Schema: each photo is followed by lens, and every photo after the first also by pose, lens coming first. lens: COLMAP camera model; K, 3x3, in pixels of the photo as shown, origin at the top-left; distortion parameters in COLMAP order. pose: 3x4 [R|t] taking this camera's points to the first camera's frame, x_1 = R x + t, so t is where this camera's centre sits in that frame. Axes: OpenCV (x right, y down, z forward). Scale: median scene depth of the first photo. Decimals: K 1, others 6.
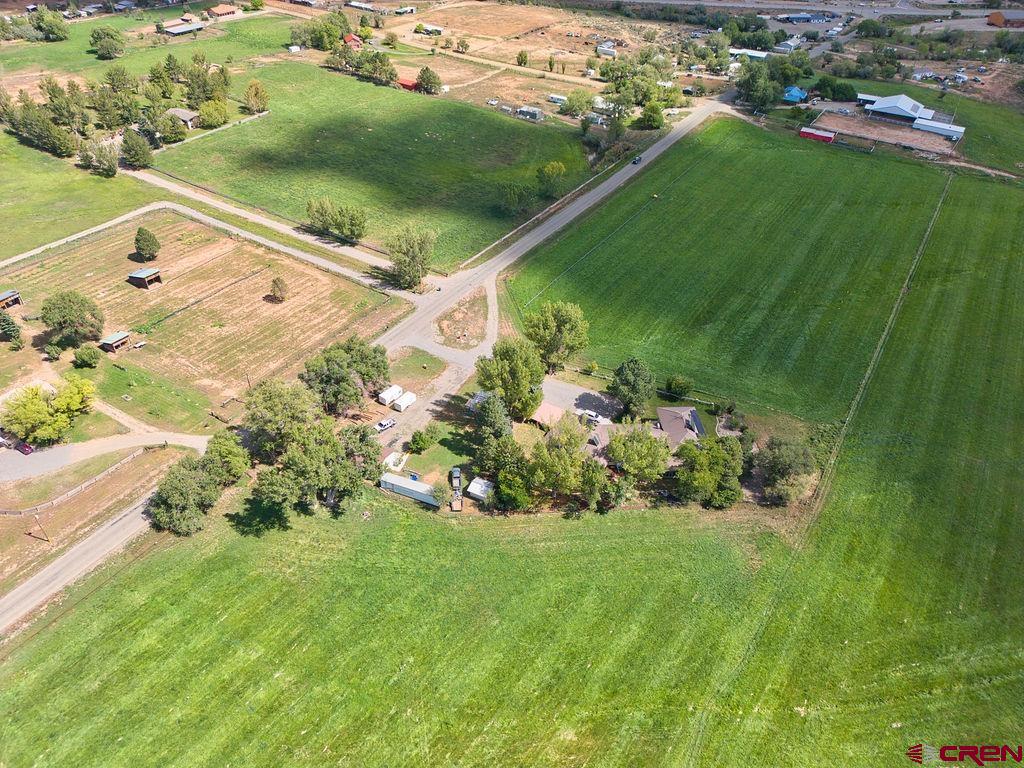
lens RADIAL K [[715.9, 0, 509.5], [0, 715.9, 385.7], [0, 0, 1]] dist [0.046739, -0.036215]
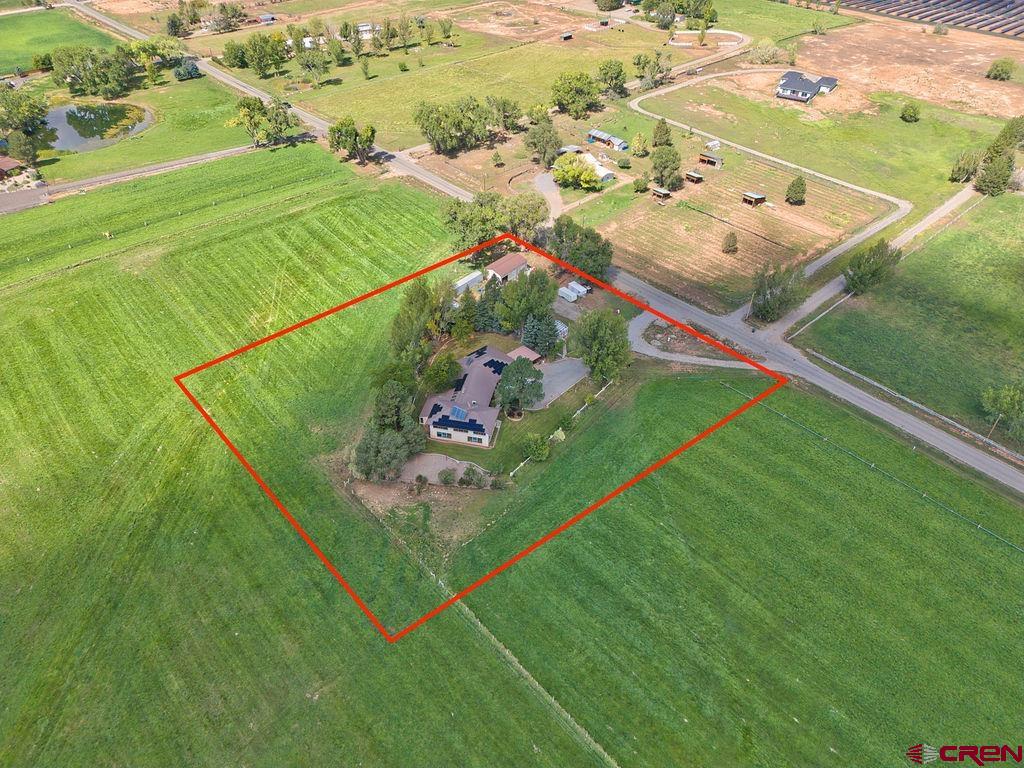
lens RADIAL K [[715.9, 0, 516.6], [0, 715.9, 381.3], [0, 0, 1]] dist [0.046739, -0.036215]
pose [[-0.244223, 0.580784, -0.776560, 0.775580], [-0.621658, 0.520837, 0.585038, -0.477486], [0.744242, 0.625635, 0.233848, 0.622253]]
